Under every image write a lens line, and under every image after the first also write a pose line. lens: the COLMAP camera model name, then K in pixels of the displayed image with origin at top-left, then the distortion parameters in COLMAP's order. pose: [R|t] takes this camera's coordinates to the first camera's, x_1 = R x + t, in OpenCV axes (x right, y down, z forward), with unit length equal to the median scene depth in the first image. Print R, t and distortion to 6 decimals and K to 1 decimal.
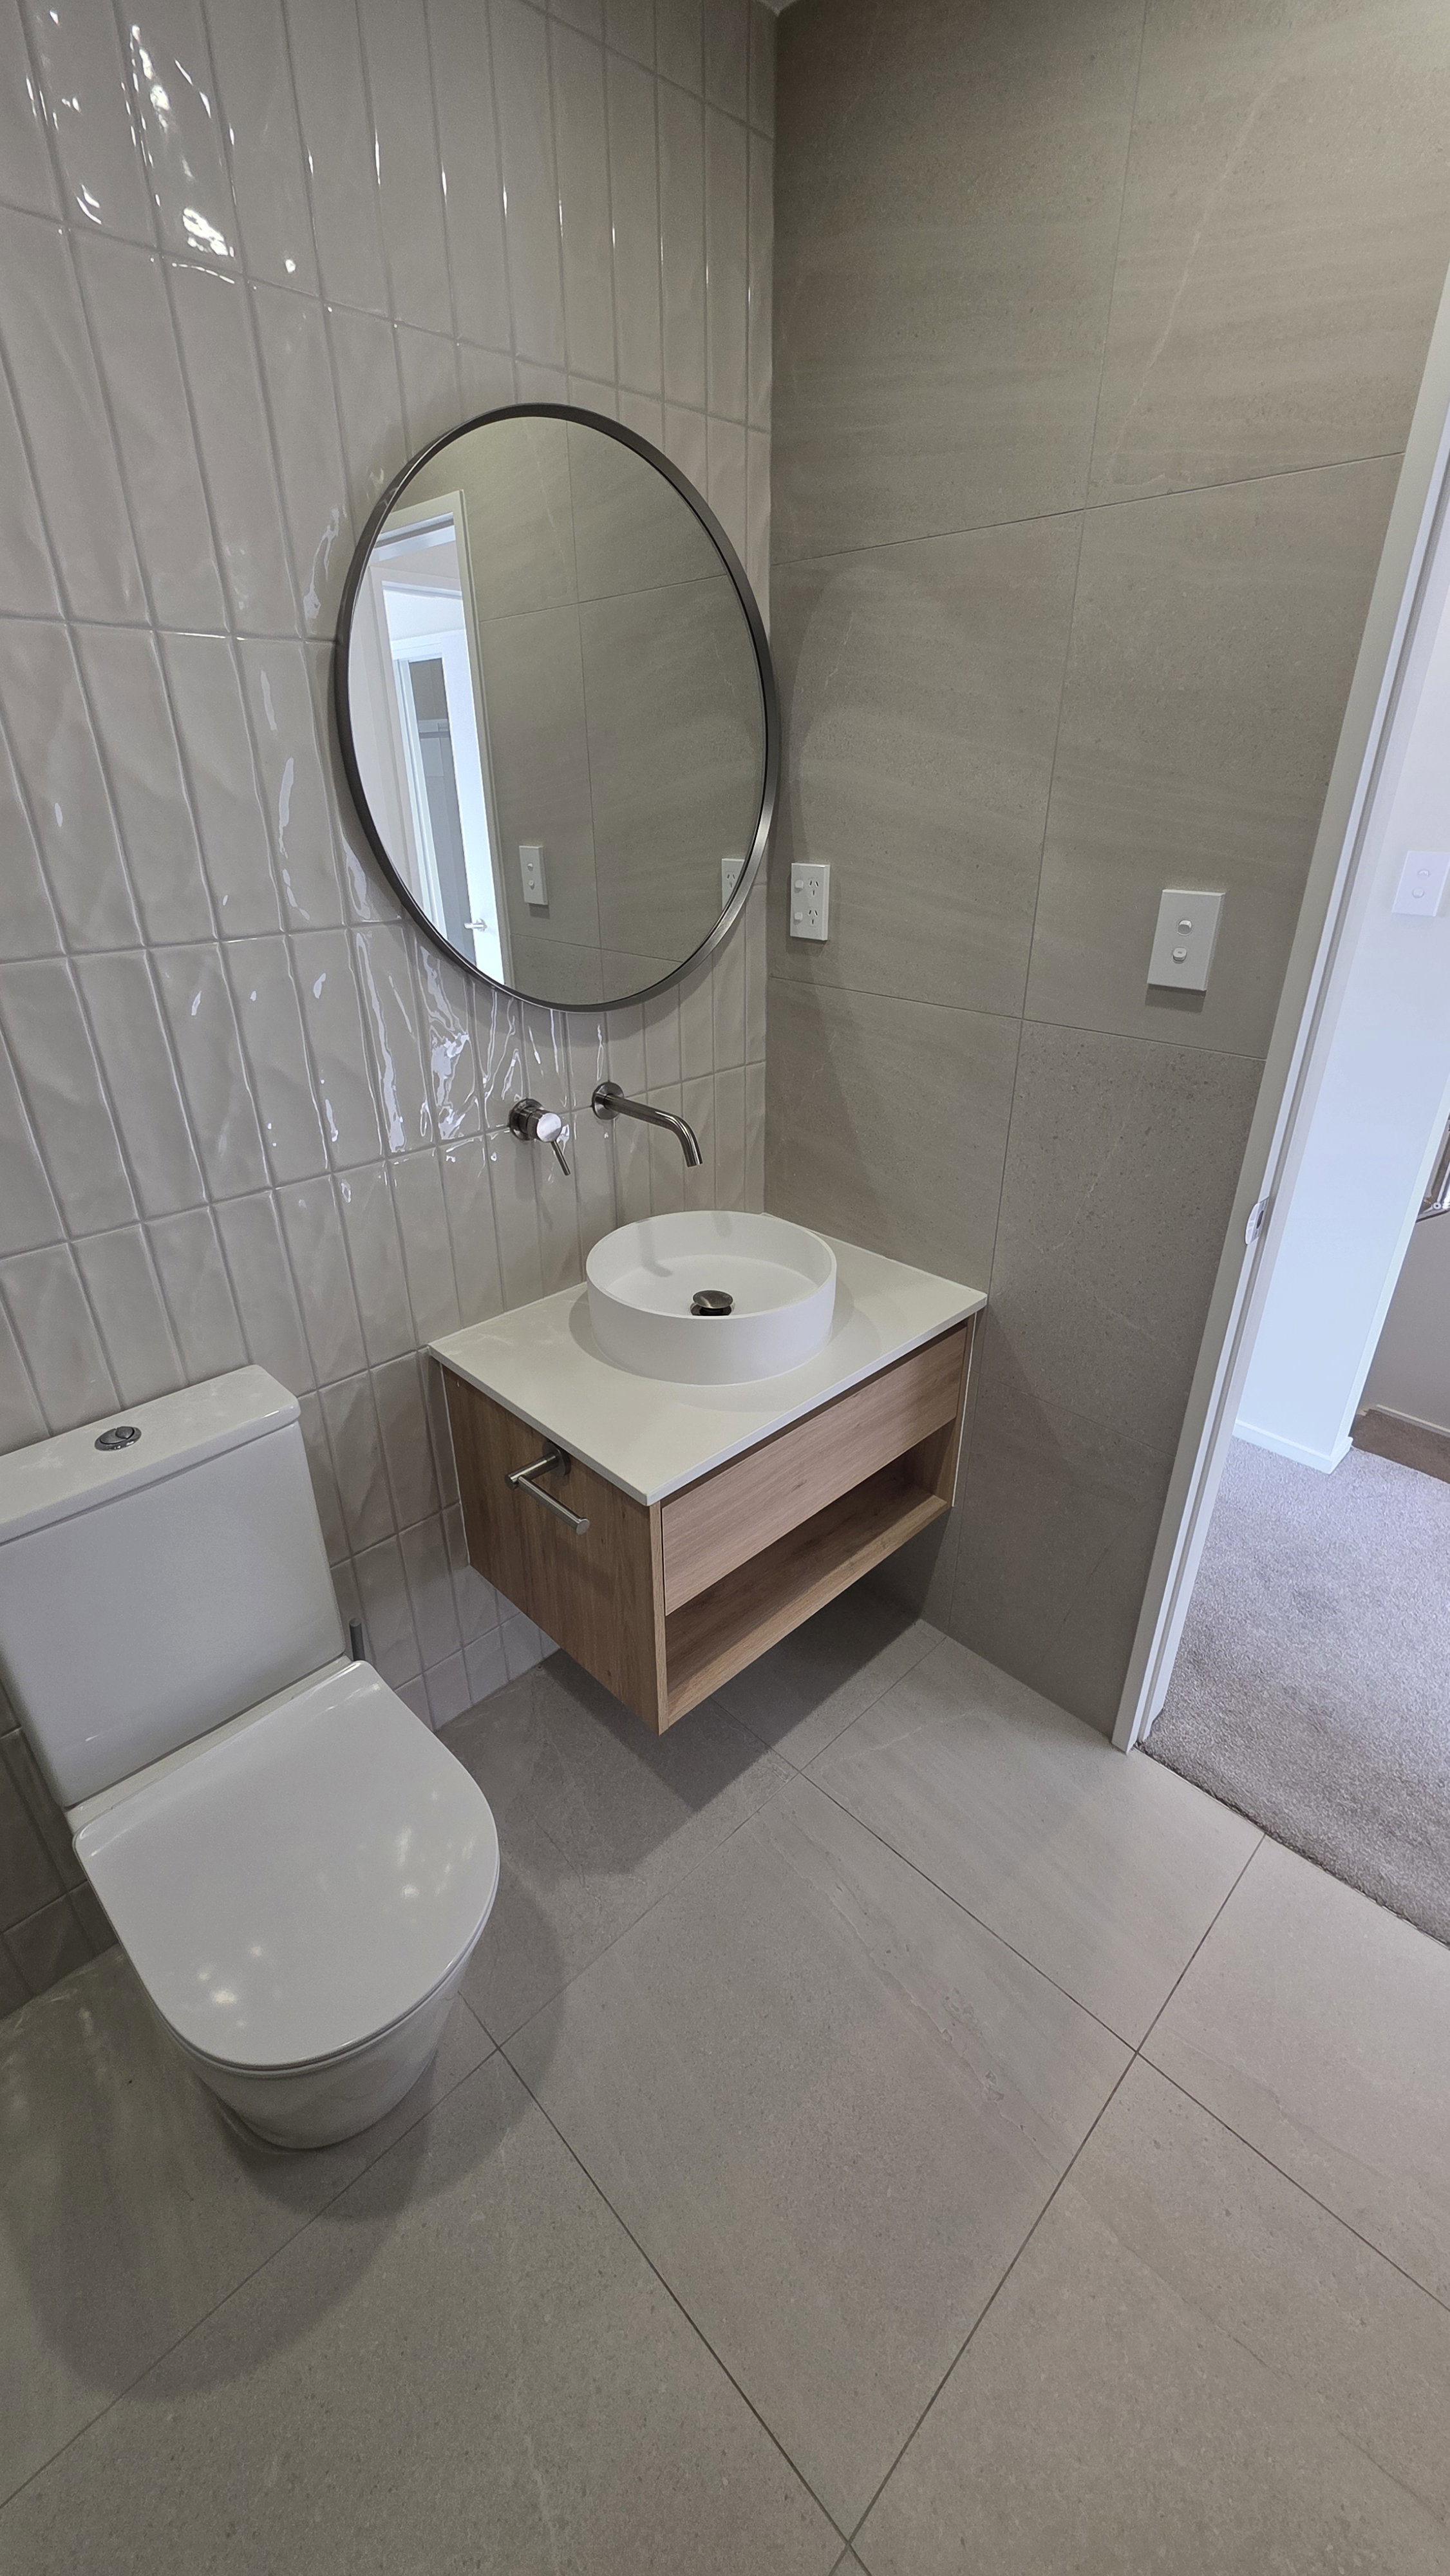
lens RADIAL K [[1027.8, 0, 729.2], [0, 1027.8, 1279.7], [0, 0, 1]] dist [-0.000398, -0.000013]
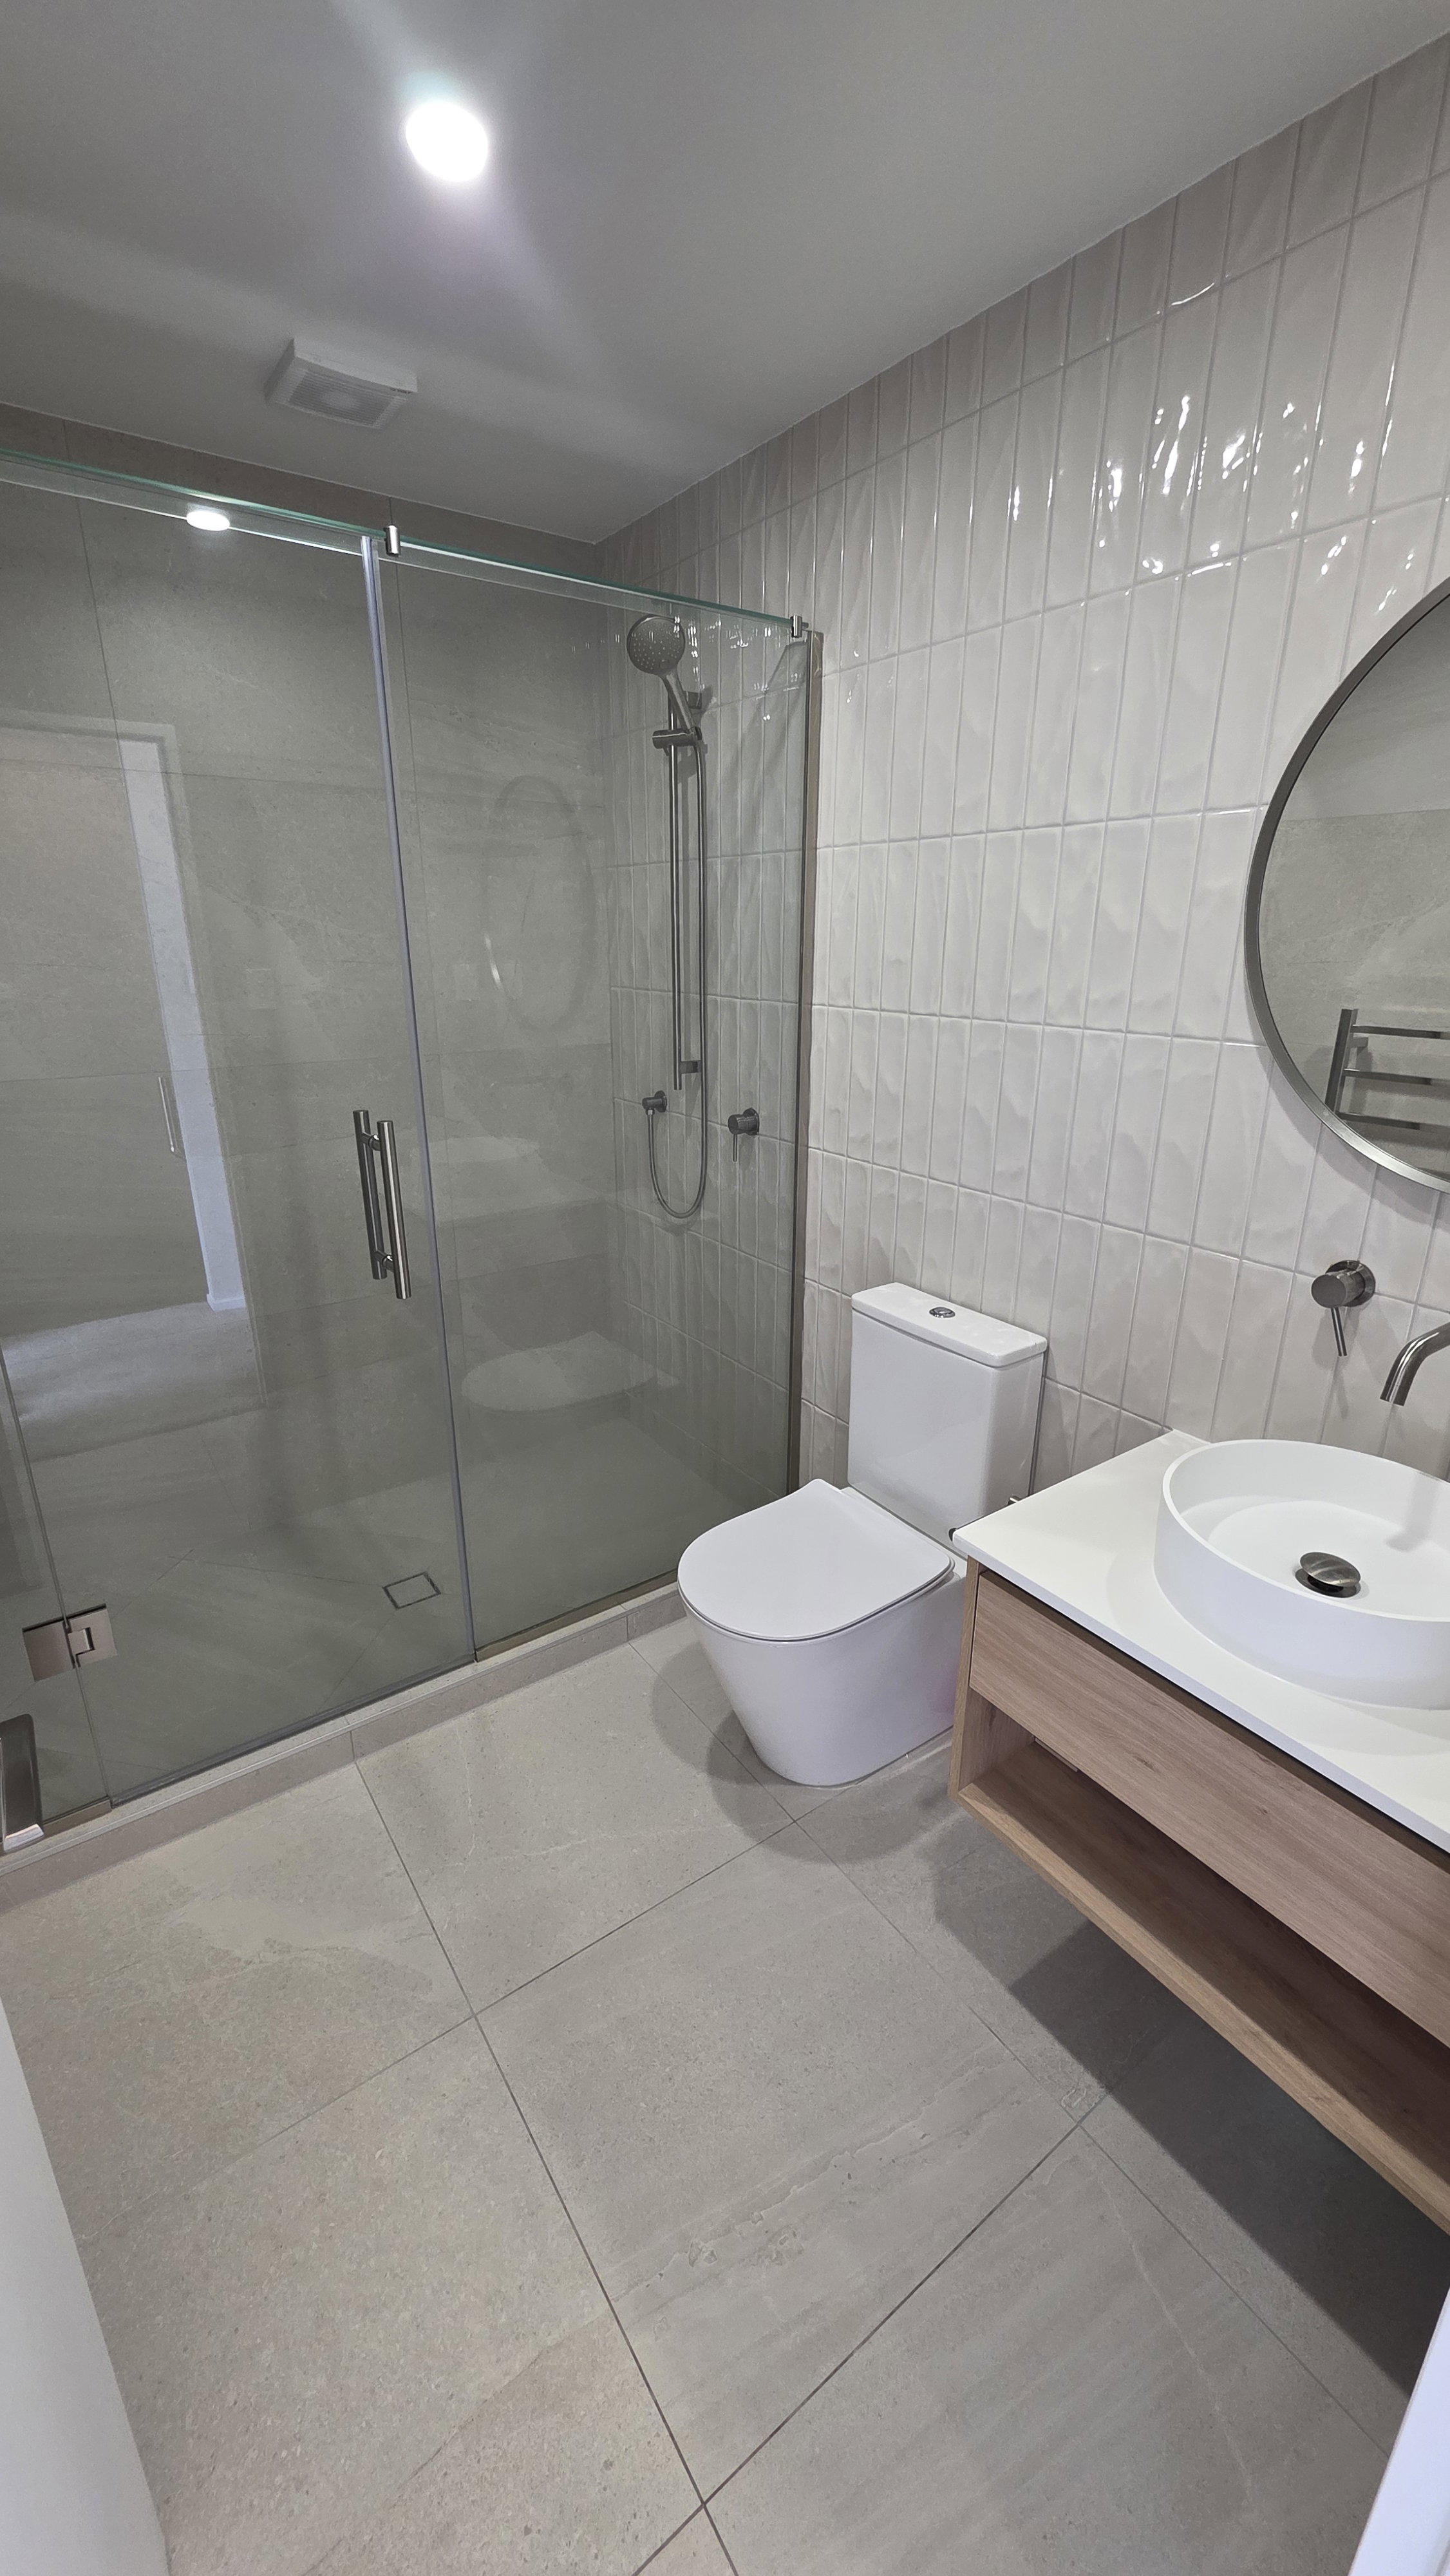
lens RADIAL K [[1027.8, 0, 728.5], [0, 1027.8, 1287.6], [0, 0, 1]] dist [-0.000398, -0.000013]
pose [[-0.166040, 0.327339, -0.930204, 0.758347], [-0.432760, 0.823422, 0.367009, -0.260773], [0.886087, 0.463493, 0.004939, 0.558271]]
